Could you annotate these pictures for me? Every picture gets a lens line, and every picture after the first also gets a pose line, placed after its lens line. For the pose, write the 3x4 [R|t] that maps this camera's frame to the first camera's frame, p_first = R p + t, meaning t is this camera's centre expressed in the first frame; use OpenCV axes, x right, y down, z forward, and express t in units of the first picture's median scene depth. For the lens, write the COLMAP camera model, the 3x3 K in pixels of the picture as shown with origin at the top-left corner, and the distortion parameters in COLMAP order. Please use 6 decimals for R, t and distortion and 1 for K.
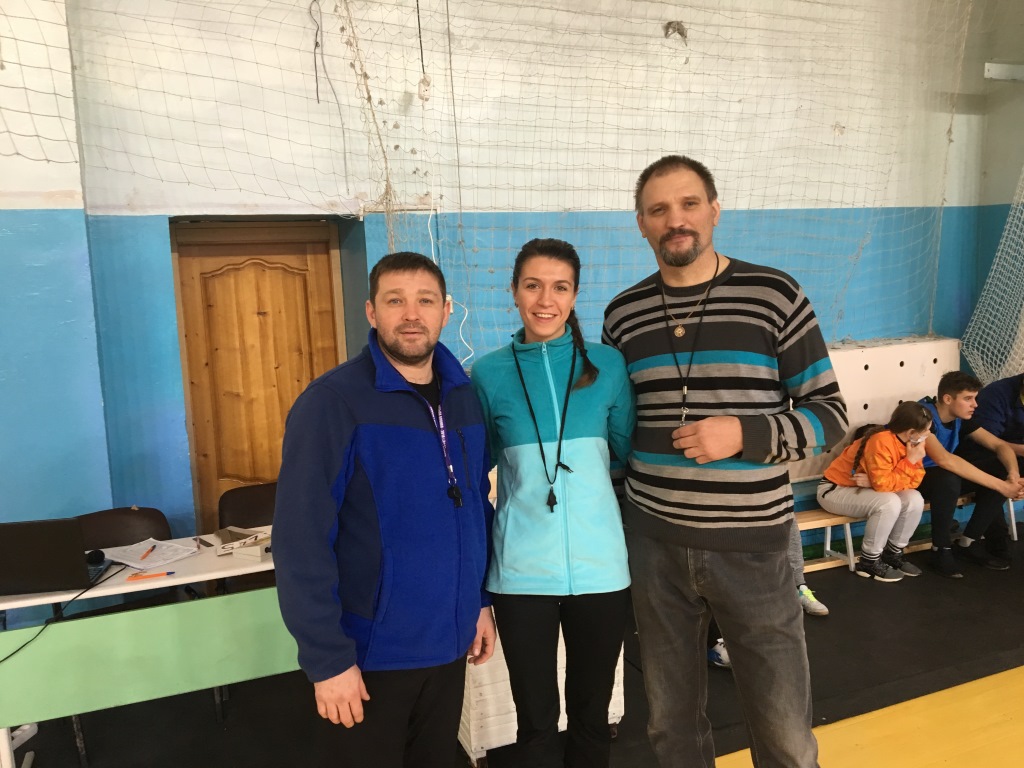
lens RADIAL K [[868.6, 0, 512.0], [0, 868.6, 384.0], [0, 0, 1]] dist [0.092466, -0.142807]
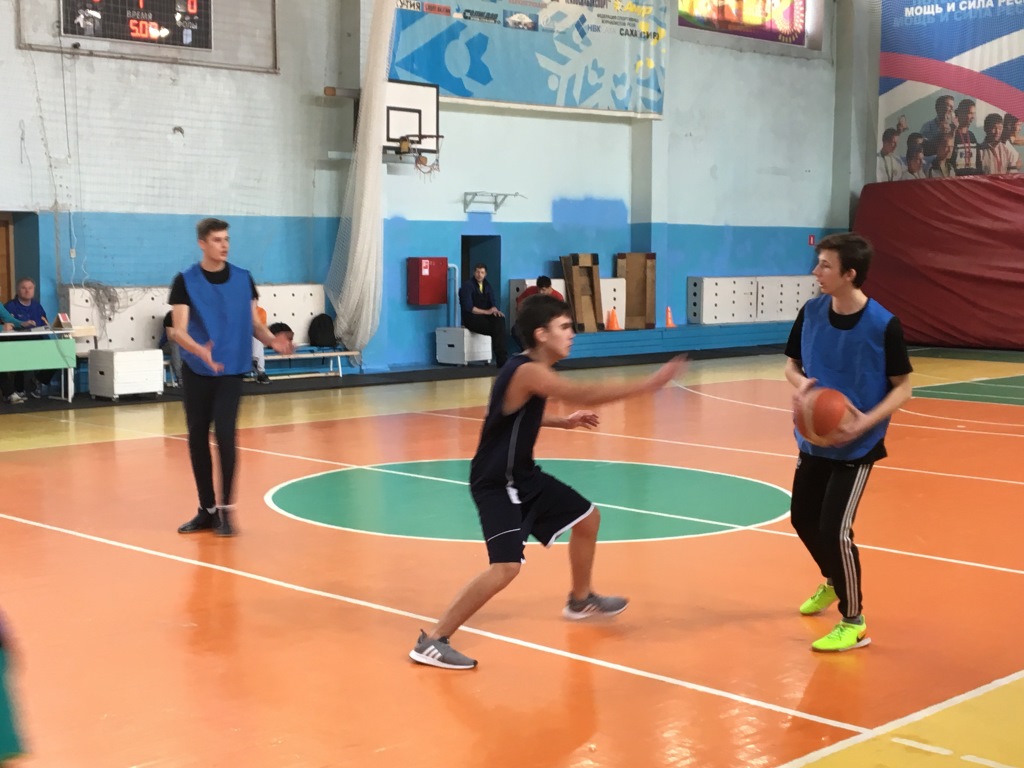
lens RADIAL K [[1586.6, 0, 512.0], [0, 1586.6, 384.0], [0, 0, 1]] dist [0.128215, -0.020439]
pose [[0.922300, 0.007234, 0.386408, -0.539524], [0.011104, 0.998916, -0.045202, 0.377977], [-0.386316, 0.045980, 0.921220, -2.737151]]
